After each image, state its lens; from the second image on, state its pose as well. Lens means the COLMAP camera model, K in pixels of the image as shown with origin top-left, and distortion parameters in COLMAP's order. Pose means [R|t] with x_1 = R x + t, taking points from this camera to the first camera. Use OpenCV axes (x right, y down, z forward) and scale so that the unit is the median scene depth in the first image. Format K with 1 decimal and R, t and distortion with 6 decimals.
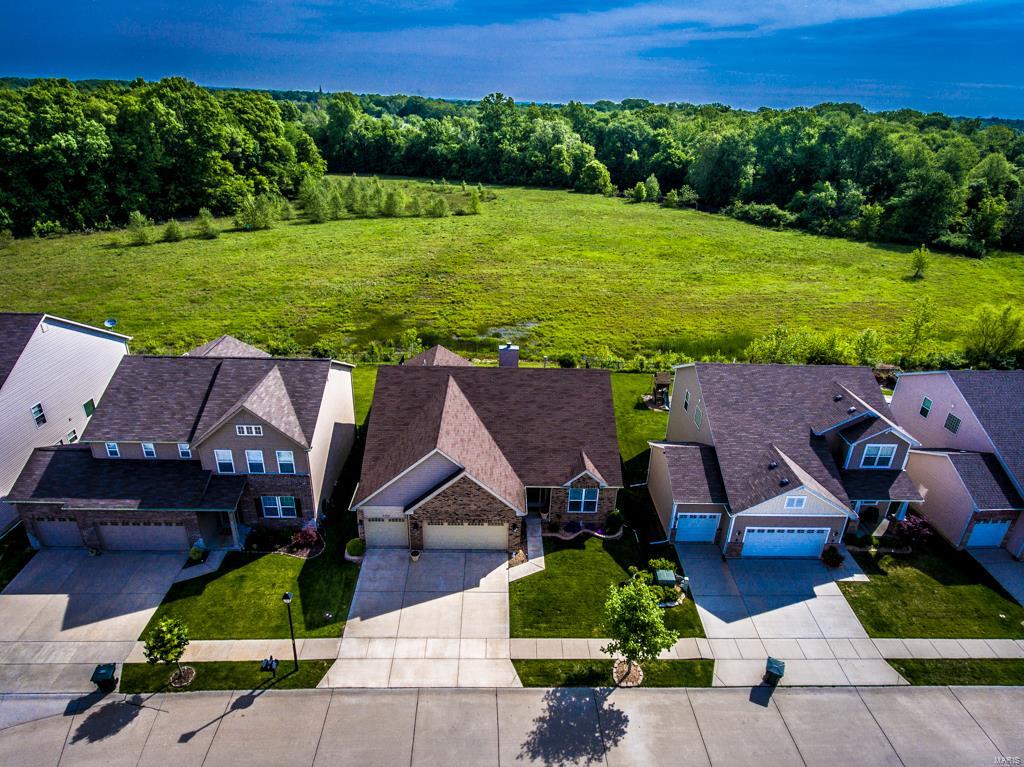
lens RADIAL K [[607.2, 0, 524.8], [0, 607.2, 382.4], [0, 0, 1]] dist [-0.001916, -0.002437]
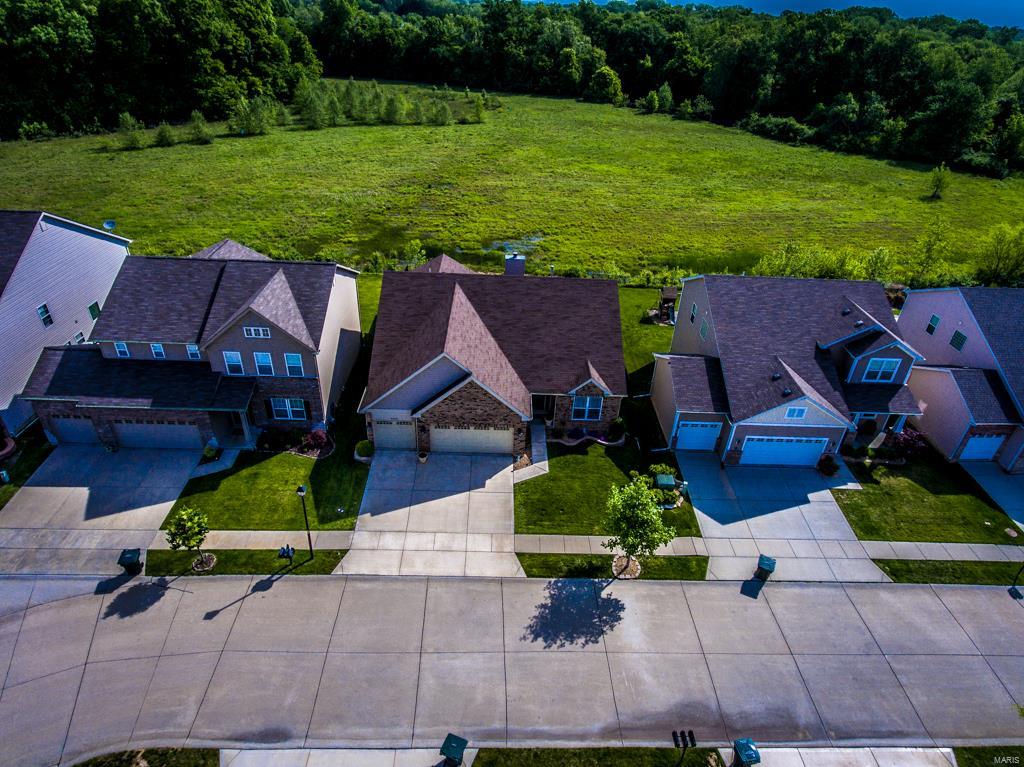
lens RADIAL K [[607.2, 0, 524.8], [0, 607.2, 382.4], [0, 0, 1]] dist [-0.001916, -0.002437]
pose [[0.999858, 0.016834, -0.000846, -0.003806], [-0.016588, 0.991672, 0.127718, 0.010598], [0.002988, -0.127685, 0.991810, -0.001718]]
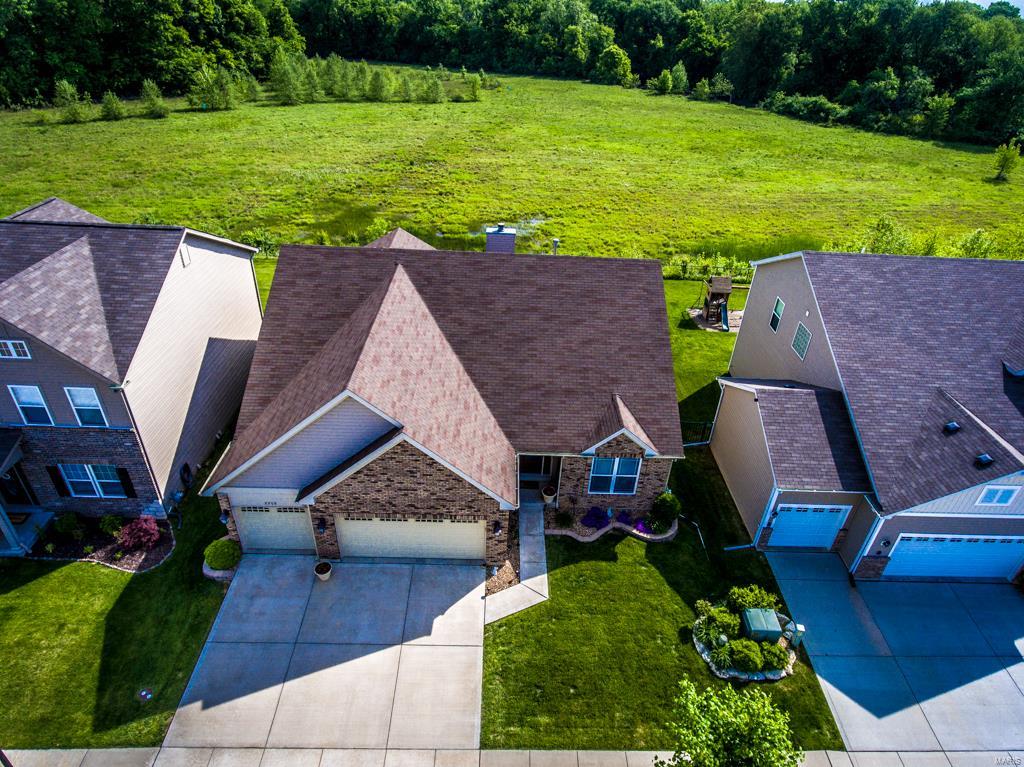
lens RADIAL K [[607.2, 0, 524.8], [0, 607.2, 382.4], [0, 0, 1]] dist [-0.001916, -0.002437]
pose [[0.999791, 0.019646, -0.005719, 0.004265], [-0.018742, 0.991430, 0.129288, 0.012567], [0.008210, -0.129153, 0.991591, 0.193070]]
